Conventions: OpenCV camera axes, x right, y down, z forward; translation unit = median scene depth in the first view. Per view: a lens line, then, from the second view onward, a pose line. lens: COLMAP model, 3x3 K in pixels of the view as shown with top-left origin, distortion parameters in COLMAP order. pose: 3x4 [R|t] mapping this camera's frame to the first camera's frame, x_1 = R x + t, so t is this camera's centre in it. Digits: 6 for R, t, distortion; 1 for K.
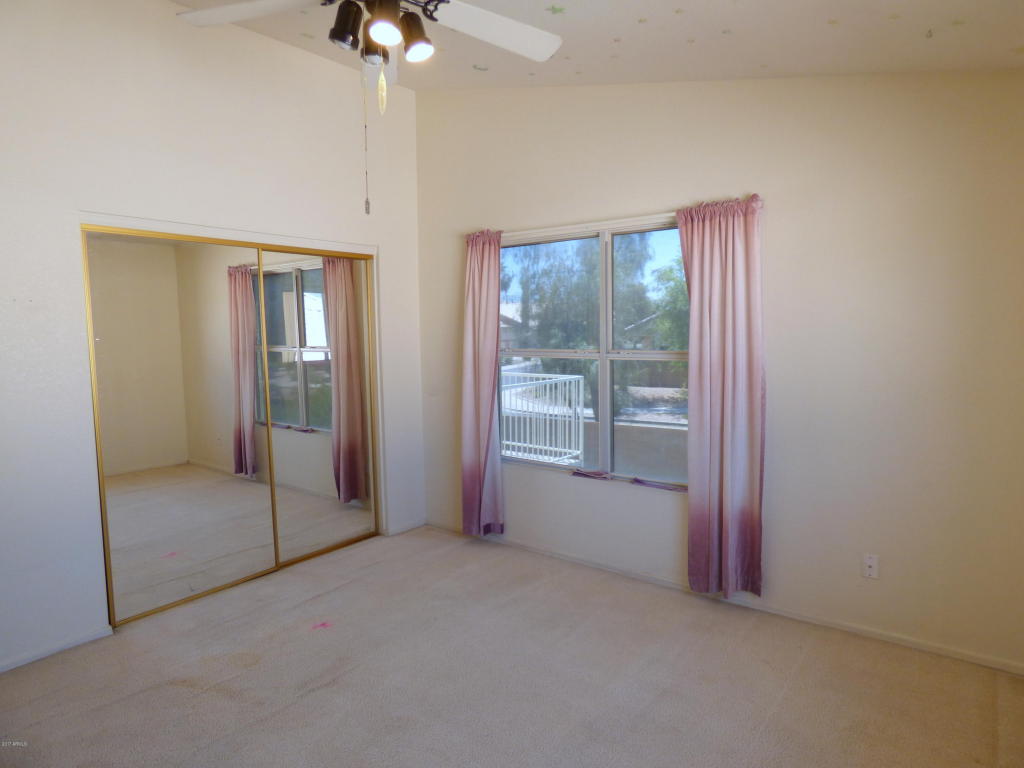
lens RADIAL K [[620.1, 0, 512.0], [0, 620.1, 384.0], [0, 0, 1]] dist [-0.011547, -0.001775]
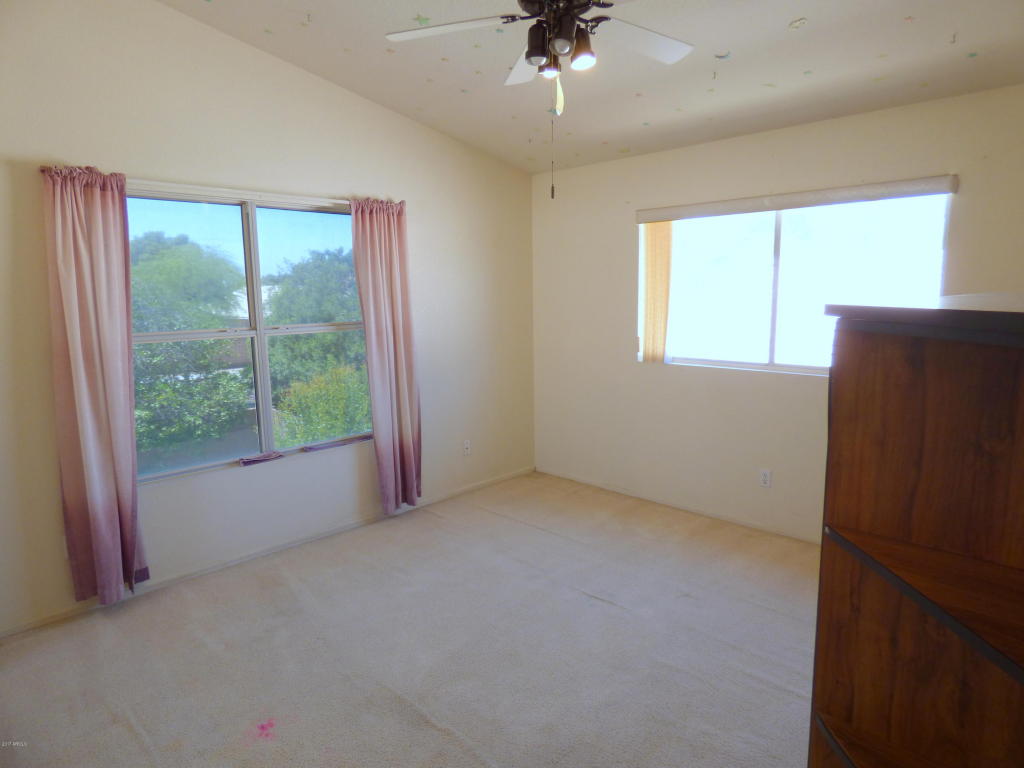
lens RADIAL K [[620.1, 0, 512.0], [0, 620.1, 384.0], [0, 0, 1]] dist [-0.011547, -0.001775]
pose [[0.136126, -0.135426, 0.981392, -0.845096], [0.112246, 0.986342, 0.120540, -0.044346], [-0.984312, 0.093748, 0.149467, 0.541083]]
